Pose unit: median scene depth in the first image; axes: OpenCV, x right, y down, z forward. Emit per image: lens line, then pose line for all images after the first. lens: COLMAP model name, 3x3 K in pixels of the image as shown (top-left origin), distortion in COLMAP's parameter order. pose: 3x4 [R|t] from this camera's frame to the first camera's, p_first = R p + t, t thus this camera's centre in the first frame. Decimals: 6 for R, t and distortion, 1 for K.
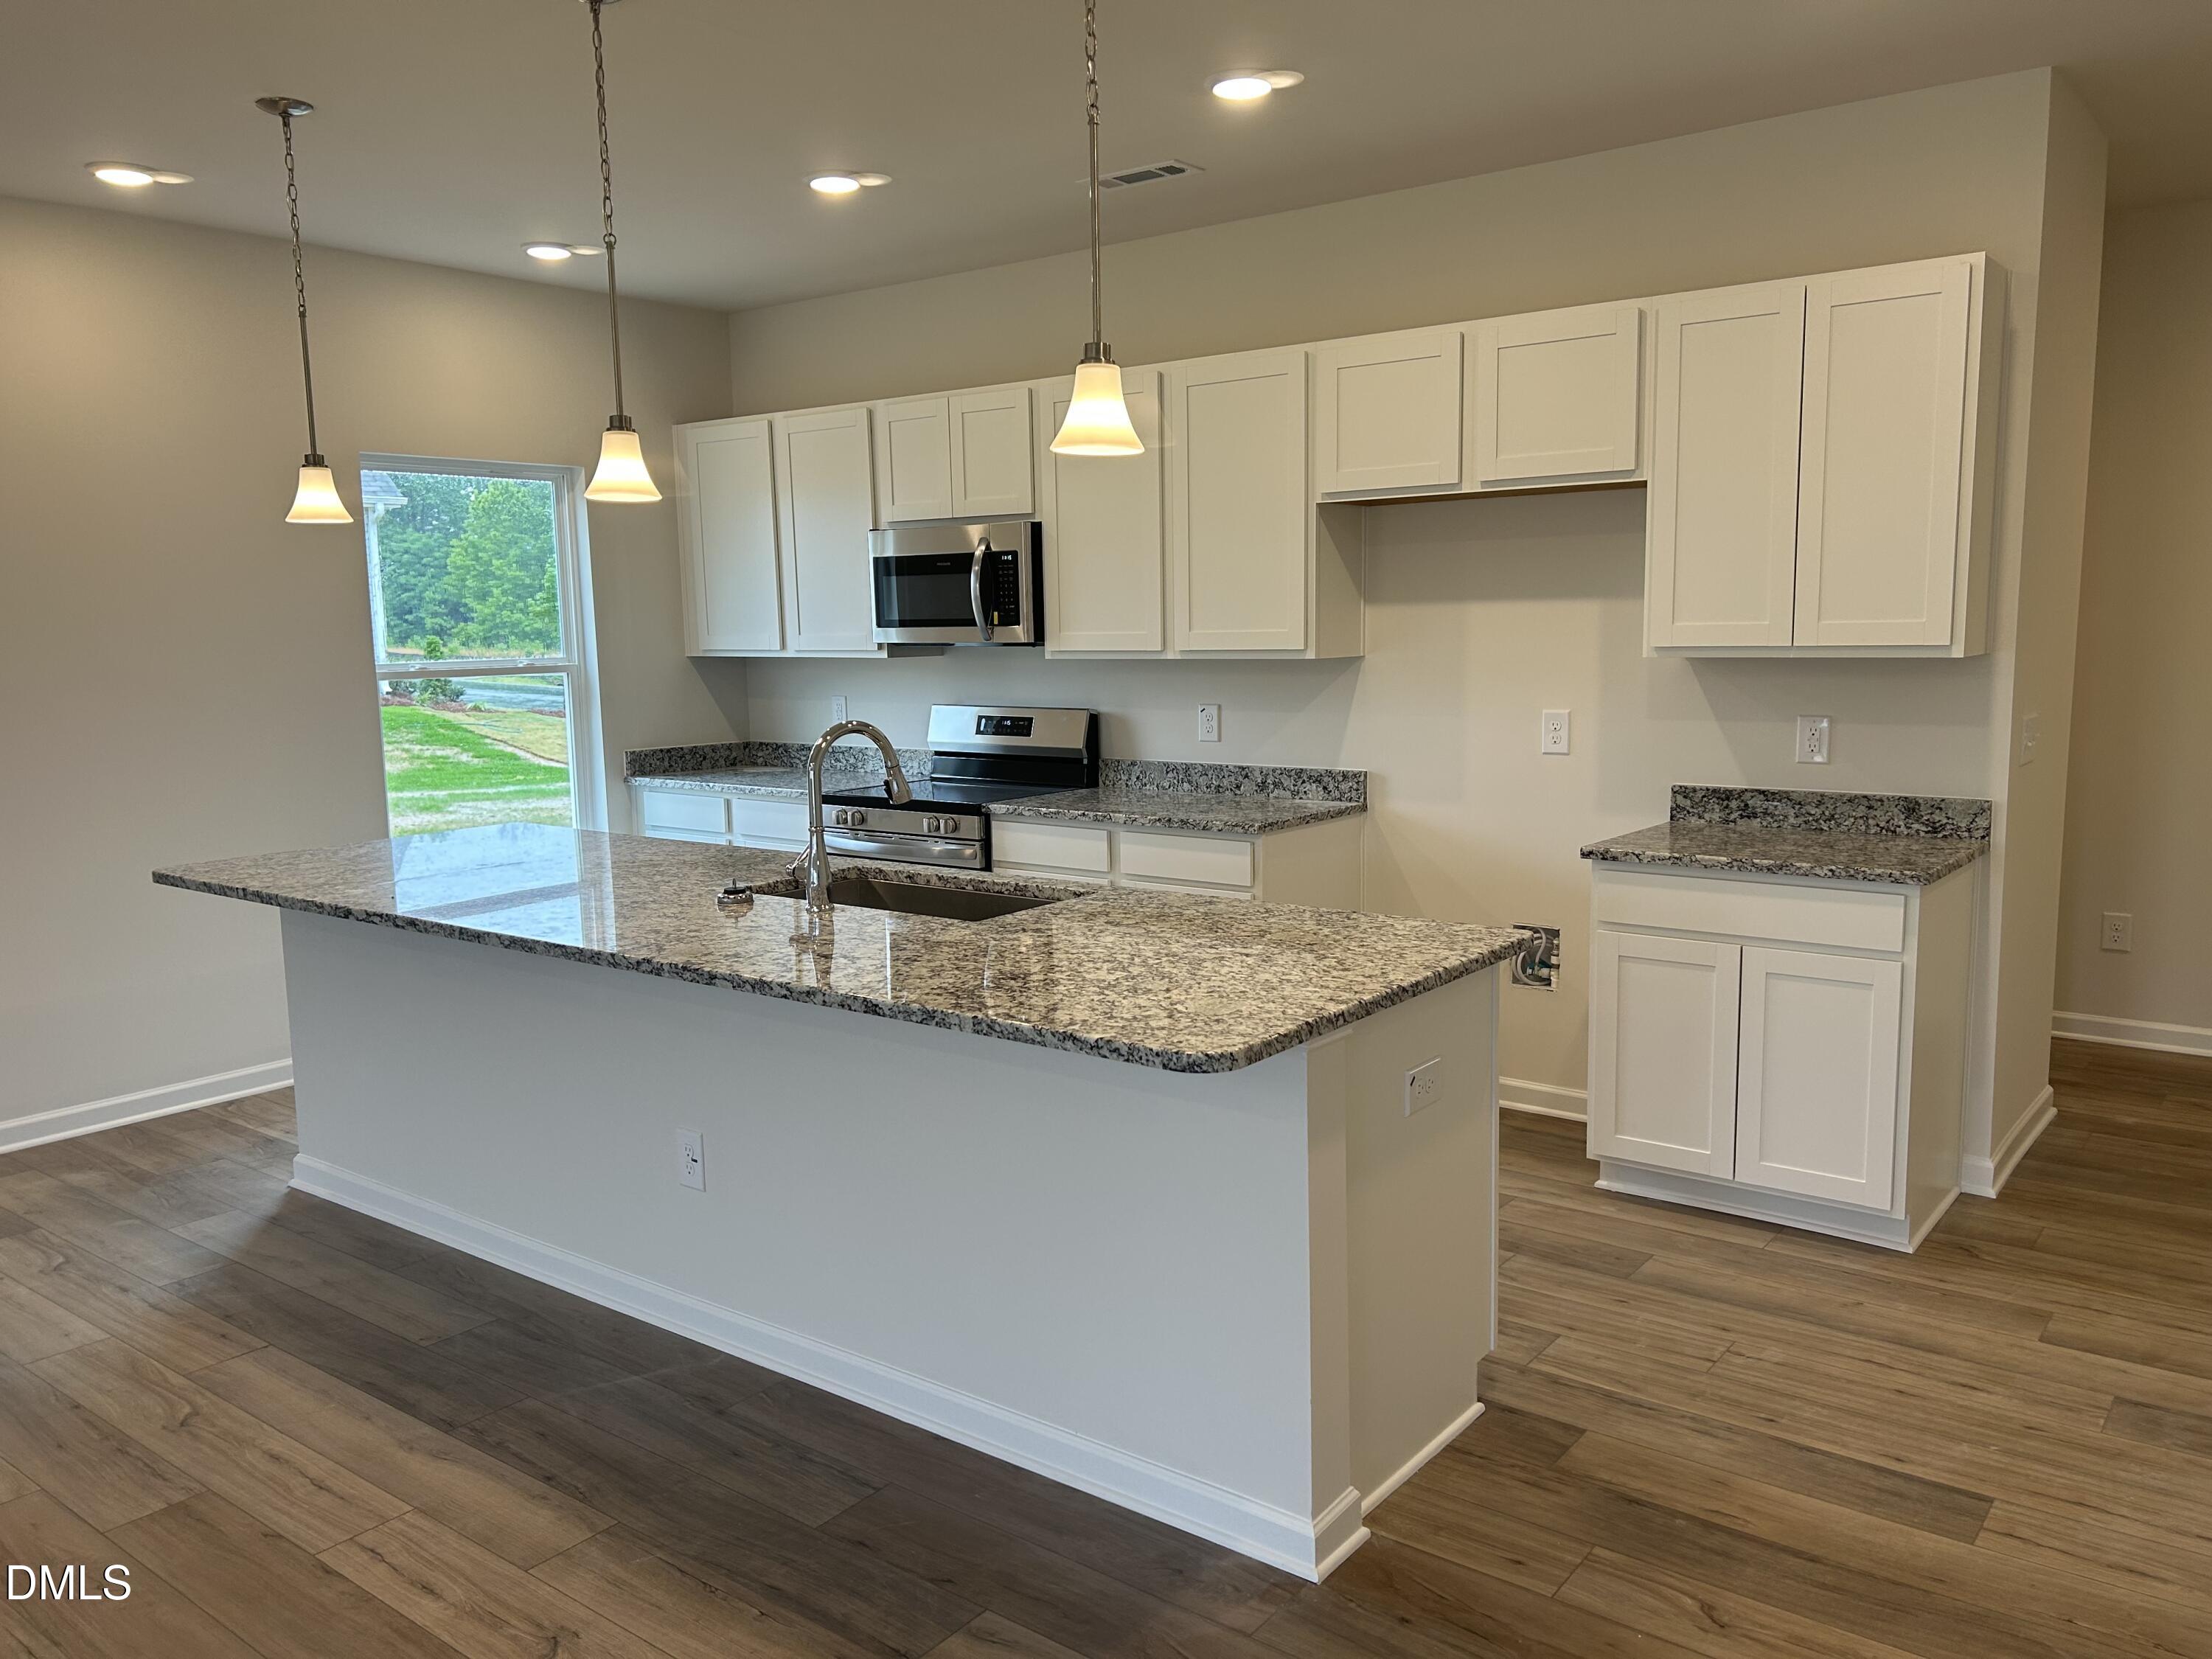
lens RADIAL K [[1689.2, 0, 1113.8], [0, 1689.2, 835.3], [0, 0, 1]] dist [-0.012862, -0.006574]
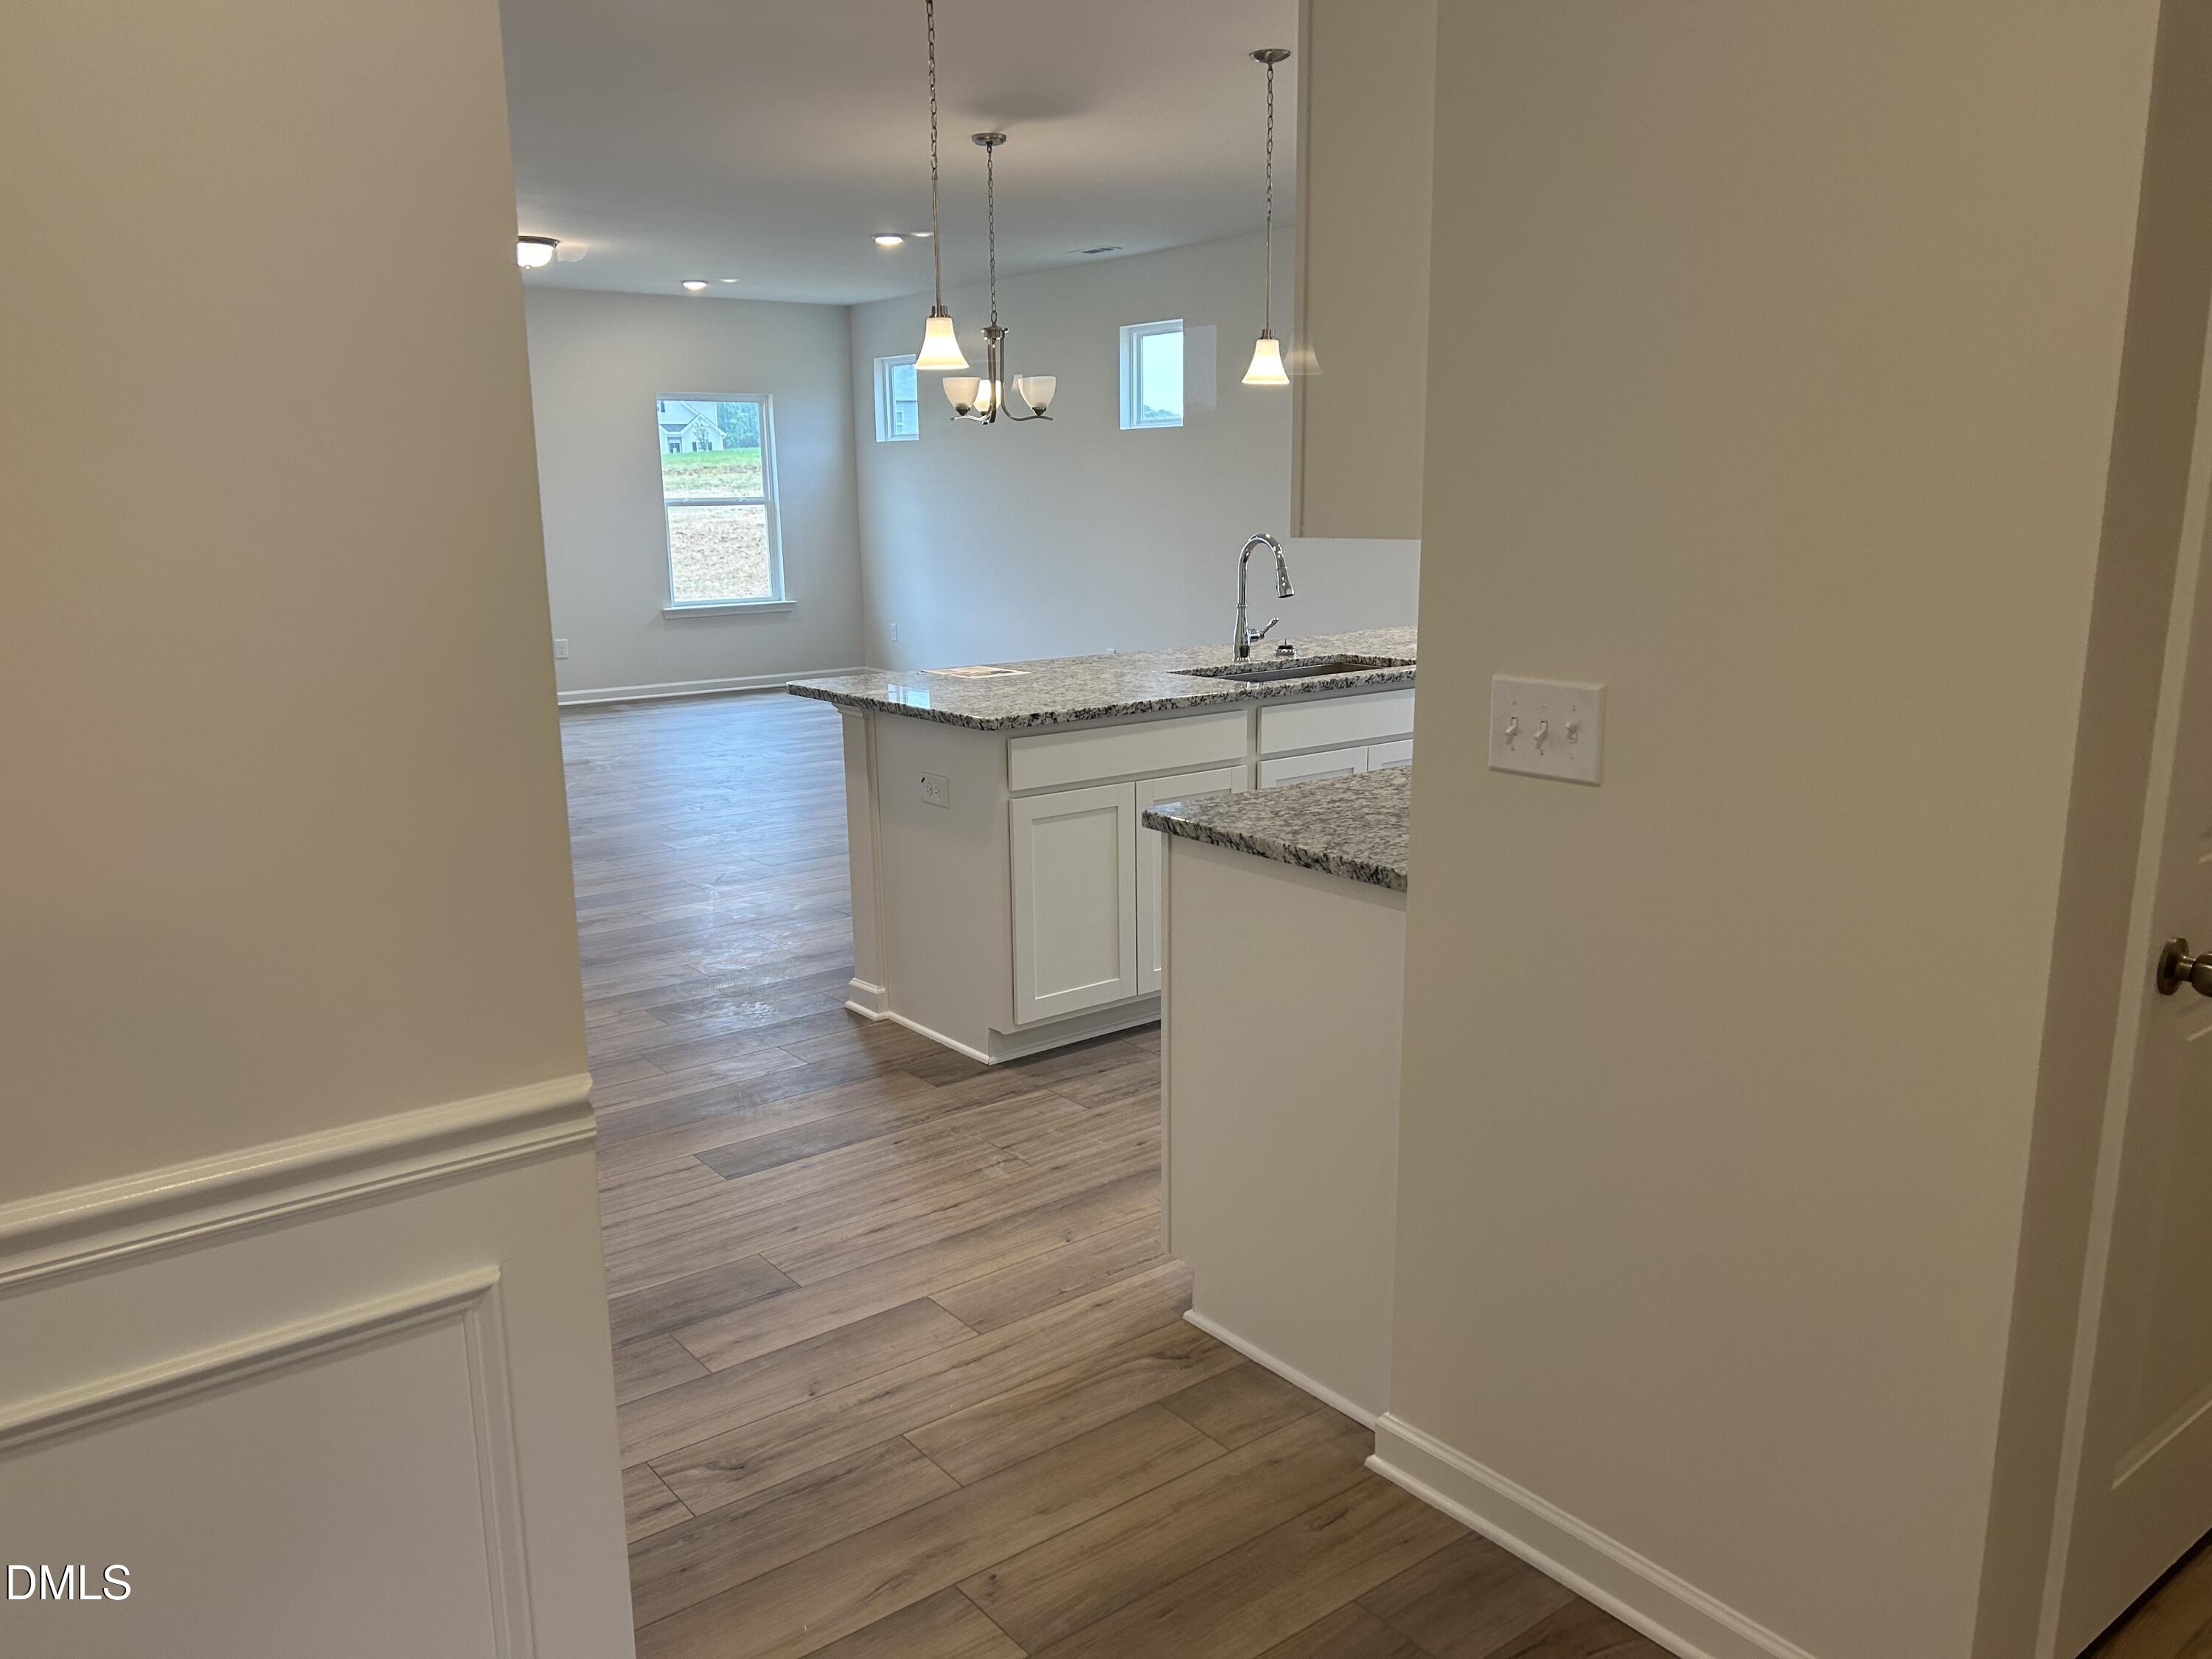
lens RADIAL K [[1689.2, 0, 1109.8], [0, 1689.2, 892.6], [0, 0, 1]] dist [-0.012862, -0.006574]
pose [[-0.245816, 0.252639, -0.935814, 1.350230], [-0.121266, 0.949837, 0.288278, -0.184158], [0.961701, 0.184346, -0.202849, 1.264915]]
